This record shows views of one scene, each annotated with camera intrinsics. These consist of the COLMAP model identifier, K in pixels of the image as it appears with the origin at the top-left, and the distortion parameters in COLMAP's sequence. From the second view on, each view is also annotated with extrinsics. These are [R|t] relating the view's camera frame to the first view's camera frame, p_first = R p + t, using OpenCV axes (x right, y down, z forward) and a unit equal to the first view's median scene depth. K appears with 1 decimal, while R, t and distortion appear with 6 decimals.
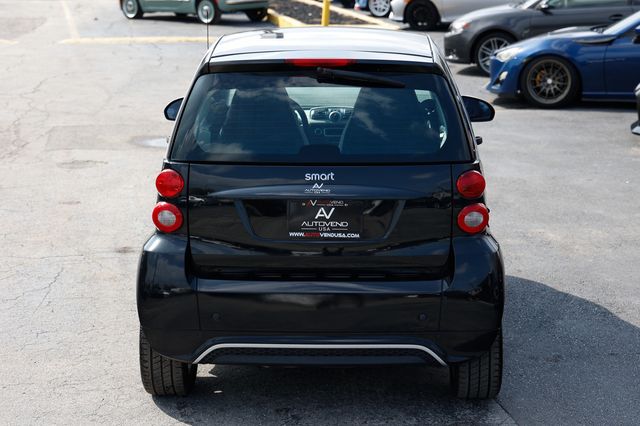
lens RADIAL K [[1239.6, 0, 321.7], [0, 1239.6, 213.8], [0, 0, 1]] dist [0.279211, 0.000000]
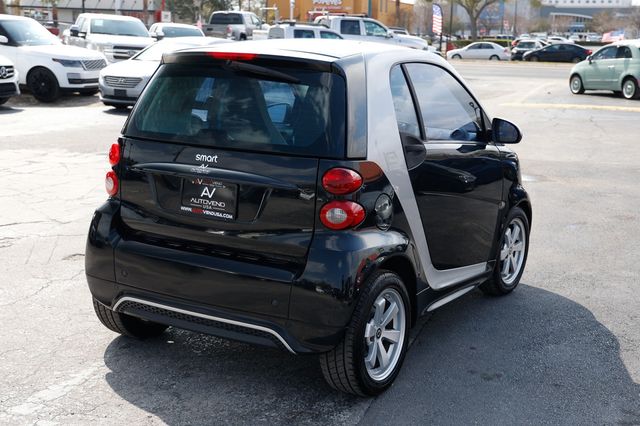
lens RADIAL K [[855.6, 0, 321.9], [0, 855.6, 211.3], [0, 0, 1]] dist [0.098199, 0.000000]
pose [[0.875065, 0.119671, -0.468977, 0.405230], [-0.131518, 0.991285, 0.007552, -0.002574], [0.465794, 0.055071, 0.883178, 0.354387]]
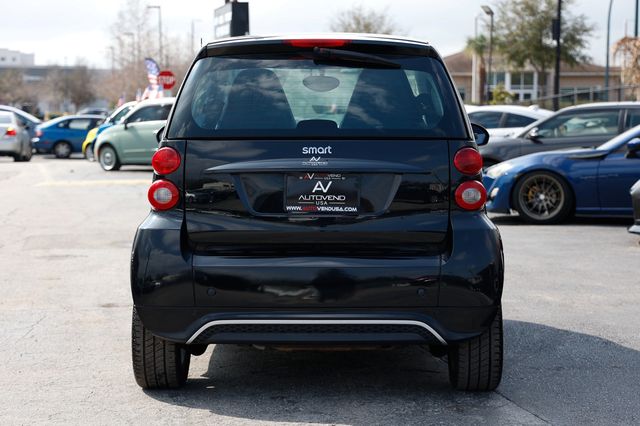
lens RADIAL K [[1310.5, 0, 315.0], [0, 1310.5, 215.0], [0, 0, 1]] dist [0.311021, 0.000000]
pose [[0.999954, 0.002269, 0.009320, -0.011829], [-0.000911, 0.989695, -0.143191, 0.158260], [-0.009549, 0.143176, 0.989651, -0.035081]]
